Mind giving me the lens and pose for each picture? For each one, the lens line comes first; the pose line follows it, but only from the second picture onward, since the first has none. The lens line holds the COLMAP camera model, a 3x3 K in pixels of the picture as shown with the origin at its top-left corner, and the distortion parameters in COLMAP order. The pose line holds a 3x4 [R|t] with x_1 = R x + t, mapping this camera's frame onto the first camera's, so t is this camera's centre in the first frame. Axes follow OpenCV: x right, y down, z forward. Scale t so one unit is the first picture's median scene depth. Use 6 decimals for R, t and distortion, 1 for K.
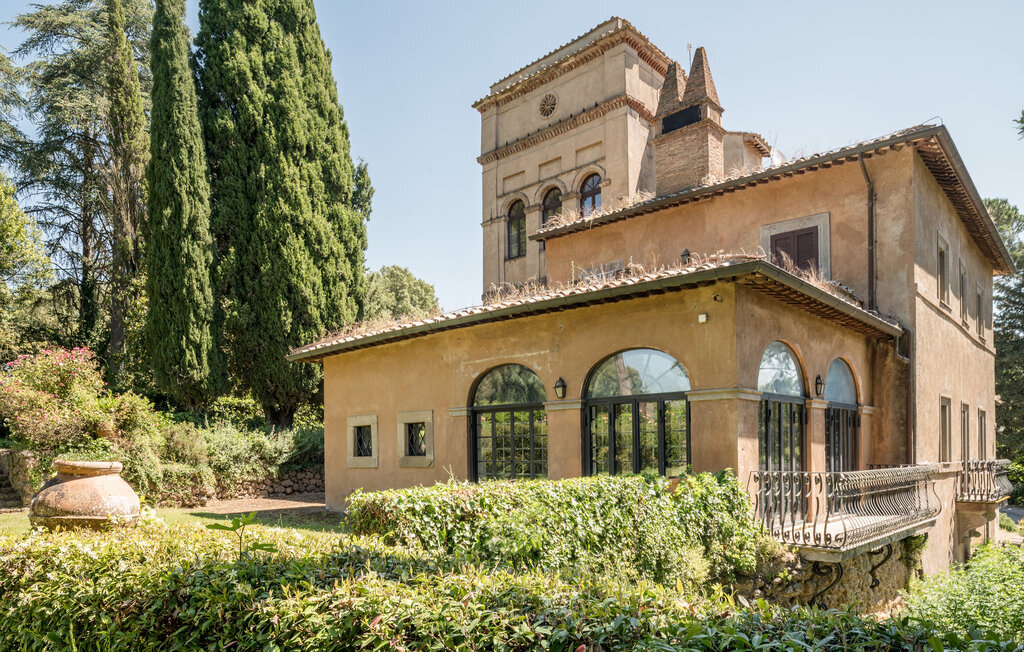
lens RADIAL K [[725.9, 0, 525.6], [0, 725.9, 463.3], [0, 0, 1]] dist [-0.015113, -0.002322]
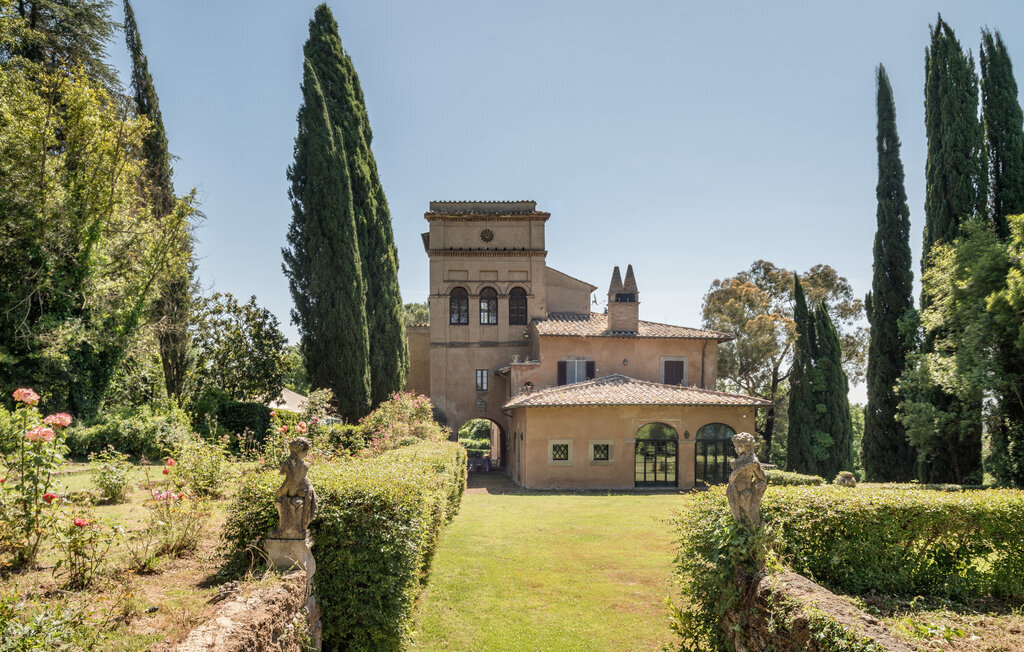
lens RADIAL K [[722.9, 0, 532.6], [0, 722.9, 440.9], [0, 0, 1]] dist [-0.000951, -0.001196]
pose [[0.662151, -0.007625, 0.749332, -1.228666], [-0.001075, 0.999938, 0.011124, -0.058691], [-0.749370, -0.008171, 0.662101, -0.166433]]
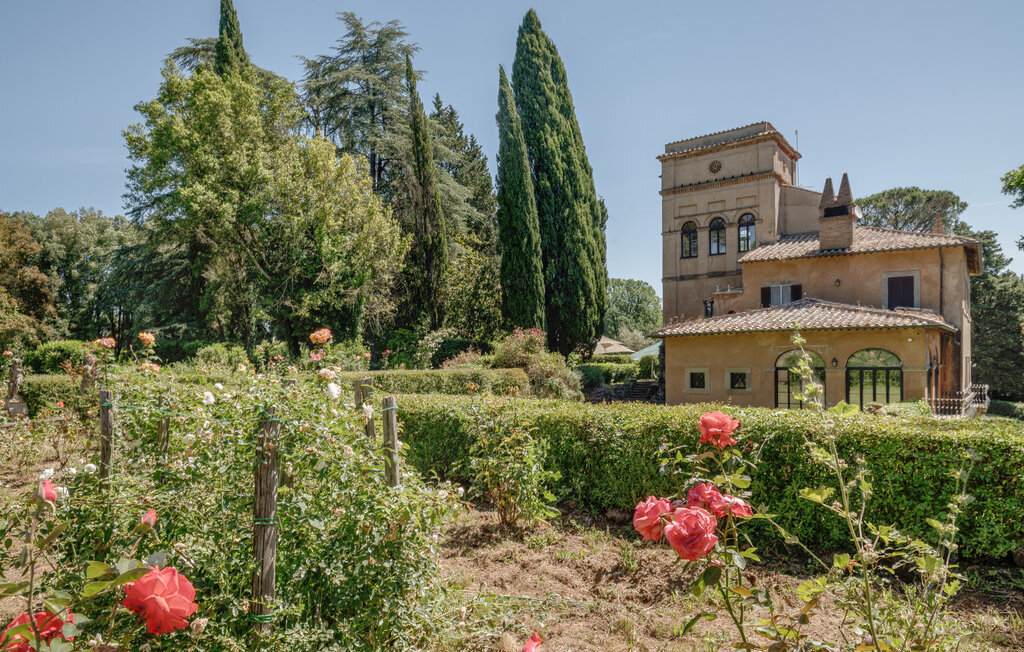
lens RADIAL K [[754.1, 0, 511.0], [0, 754.1, 370.3], [0, 0, 1]] dist [0.008789, 0.000961]
pose [[0.993071, -0.001637, 0.117504, -0.689927], [0.001171, 0.999991, 0.004037, -0.047590], [-0.117509, -0.003871, 0.993064, -0.704021]]
